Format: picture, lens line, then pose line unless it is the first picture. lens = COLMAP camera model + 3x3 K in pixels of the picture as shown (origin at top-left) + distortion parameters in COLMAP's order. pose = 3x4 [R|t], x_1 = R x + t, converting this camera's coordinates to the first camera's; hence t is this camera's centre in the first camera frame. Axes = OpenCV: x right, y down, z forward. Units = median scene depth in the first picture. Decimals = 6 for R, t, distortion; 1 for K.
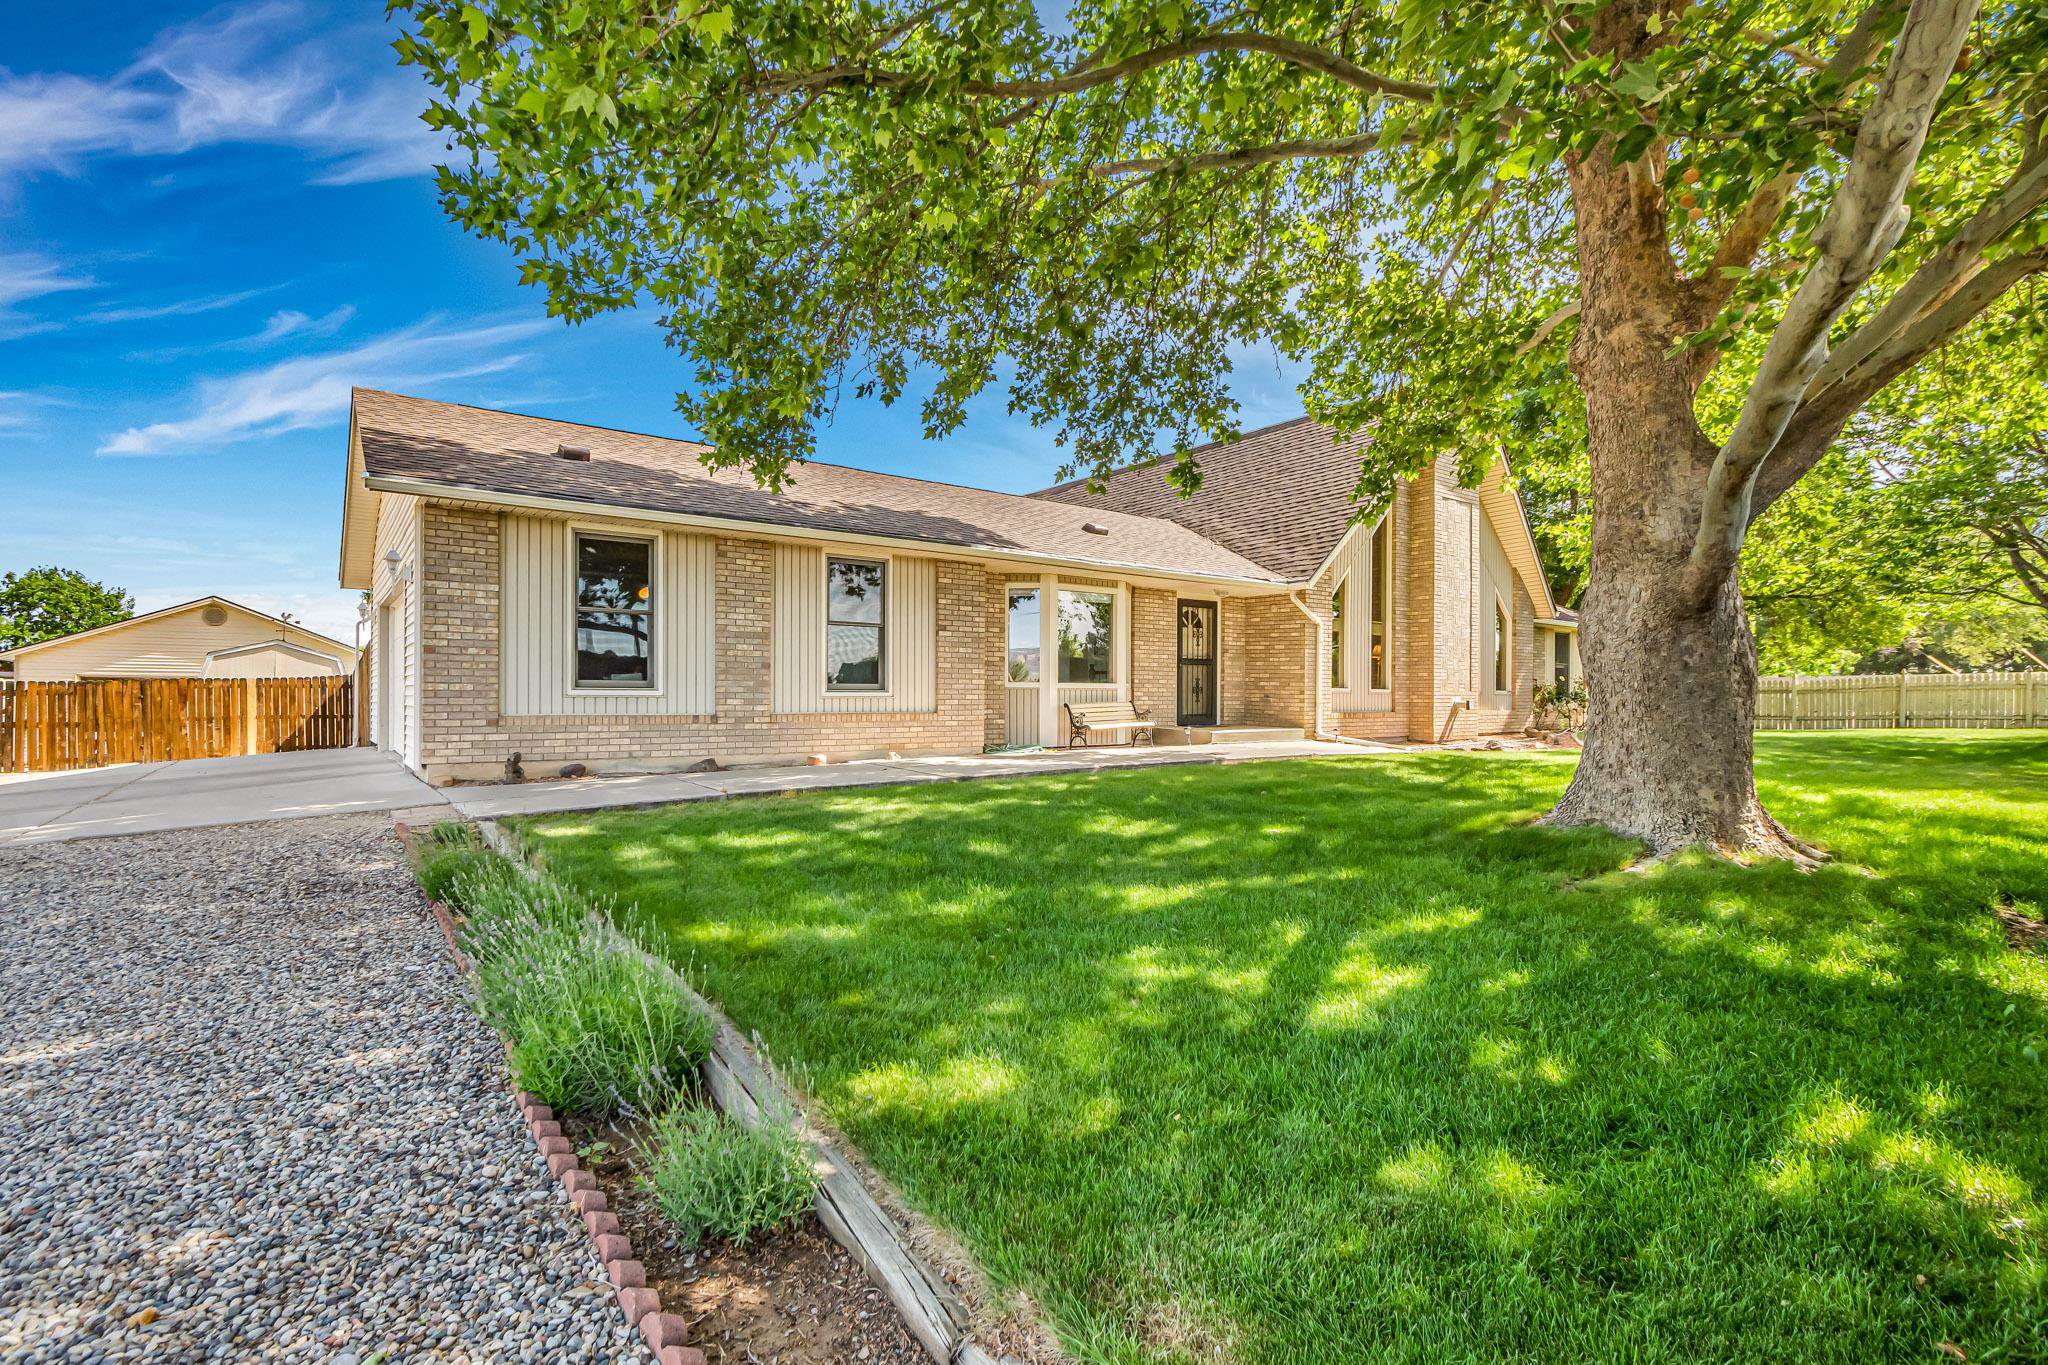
lens RADIAL K [[976.3, 0, 1021.3], [0, 976.3, 679.9], [0, 0, 1]] dist [-0.001171, 0.000428]
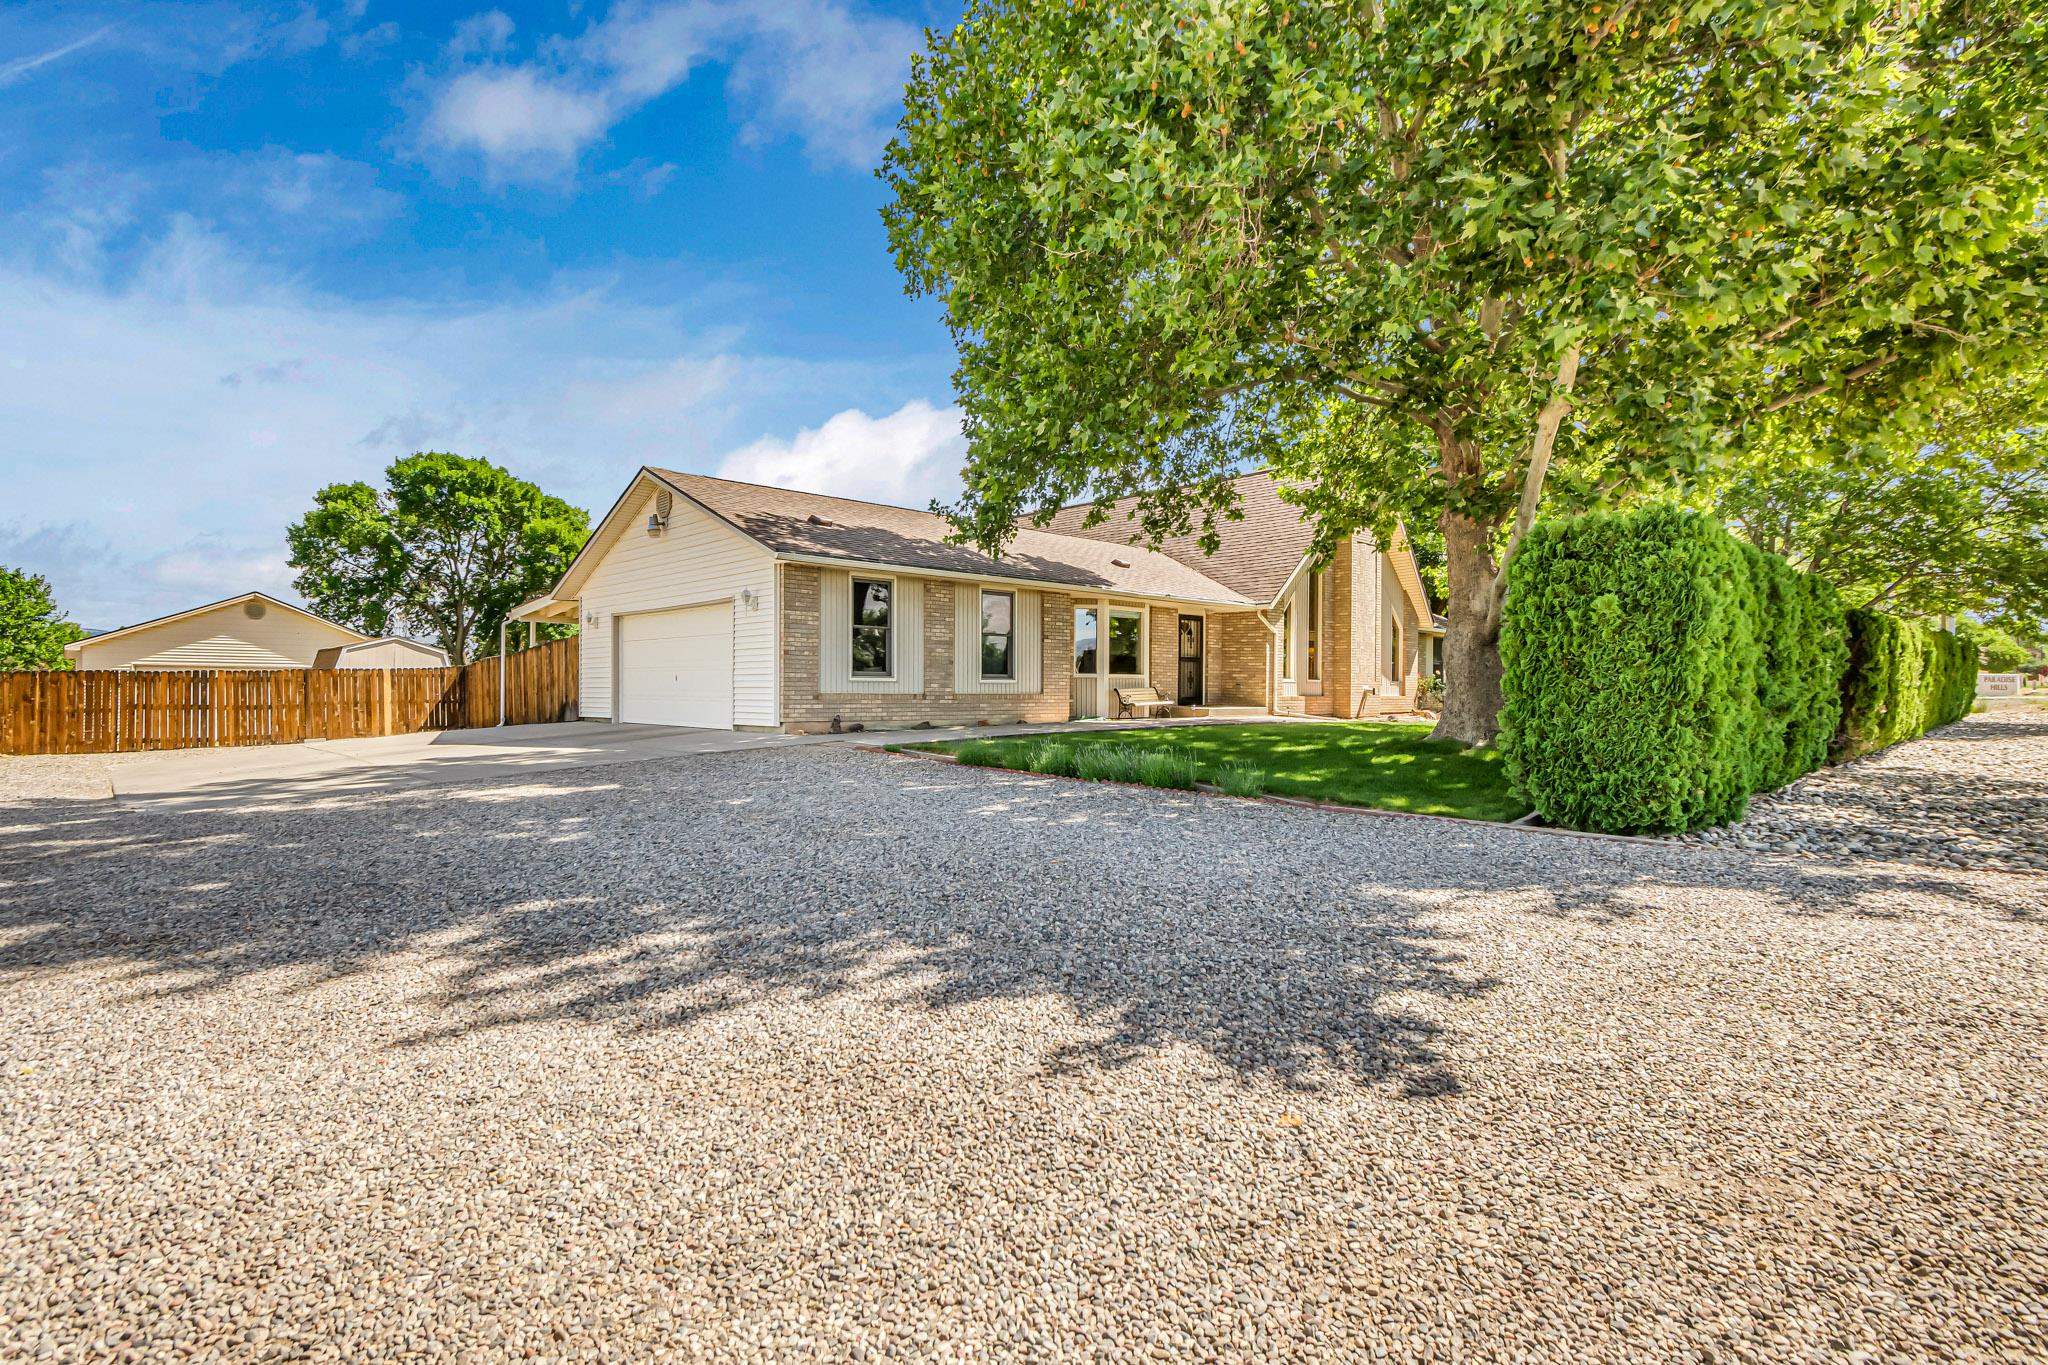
lens RADIAL K [[1030.2, 0, 1027.8], [0, 1030.2, 682.3], [0, 0, 1]] dist [-0.002929, -0.000439]
pose [[0.992221, 0.001512, 0.124477, -0.265194], [-0.002747, 0.999949, 0.009749, 0.000413], [-0.124456, -0.010015, 0.992175, -0.488611]]
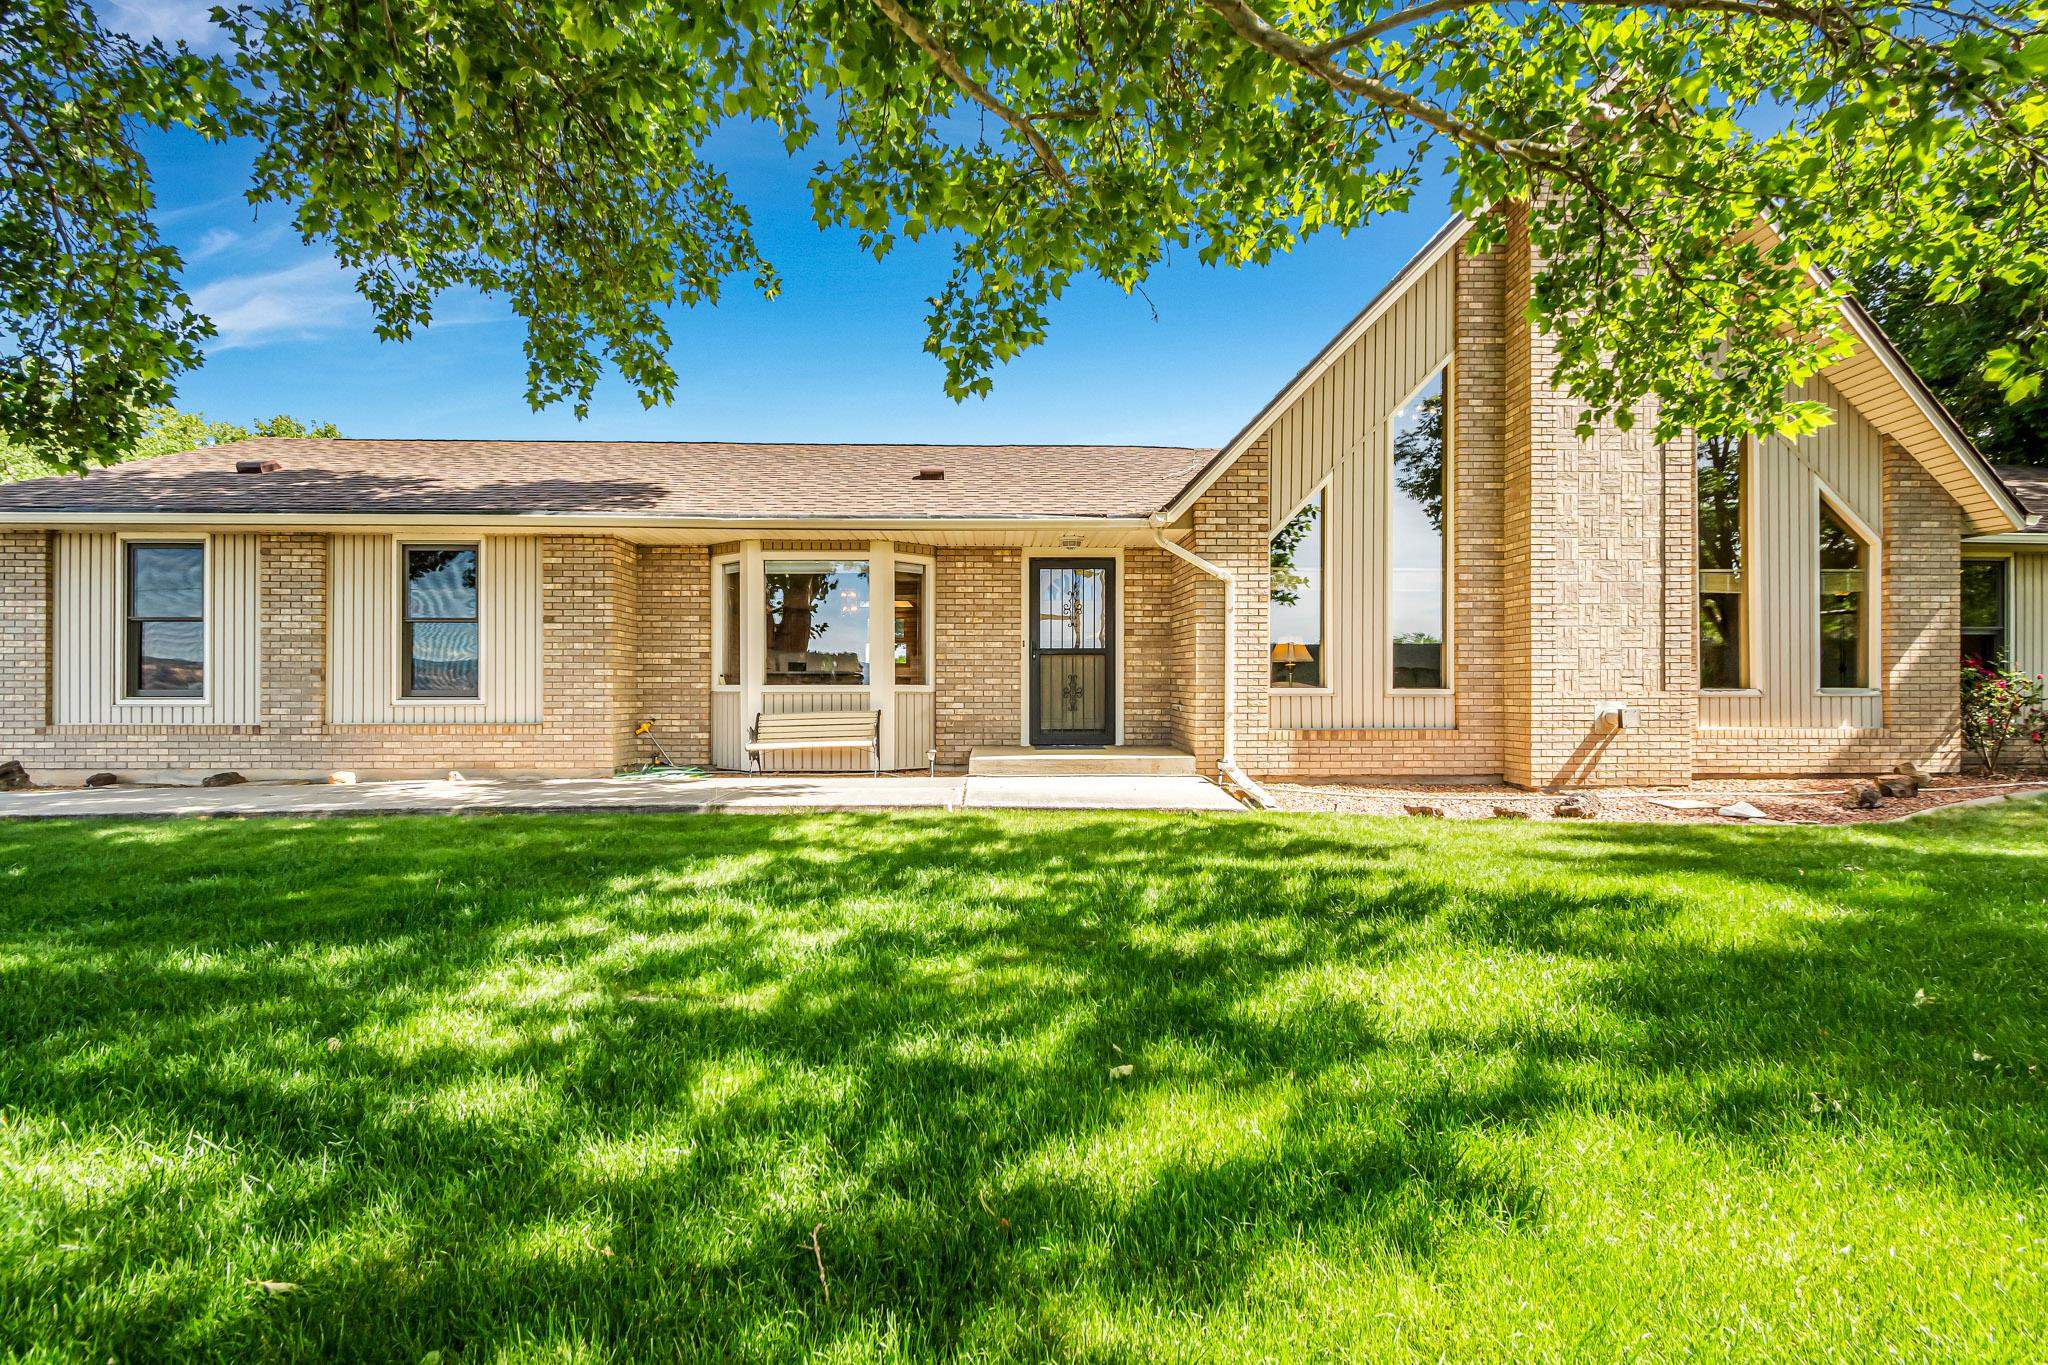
lens RADIAL K [[976.3, 0, 1024.6], [0, 976.3, 690.7], [0, 0, 1]] dist [-0.001171, 0.000428]
pose [[0.811988, -0.010655, -0.583577, 0.617857], [0.013537, 0.999908, 0.000579, 0.009014], [0.583517, -0.008370, 0.812058, 0.502726]]
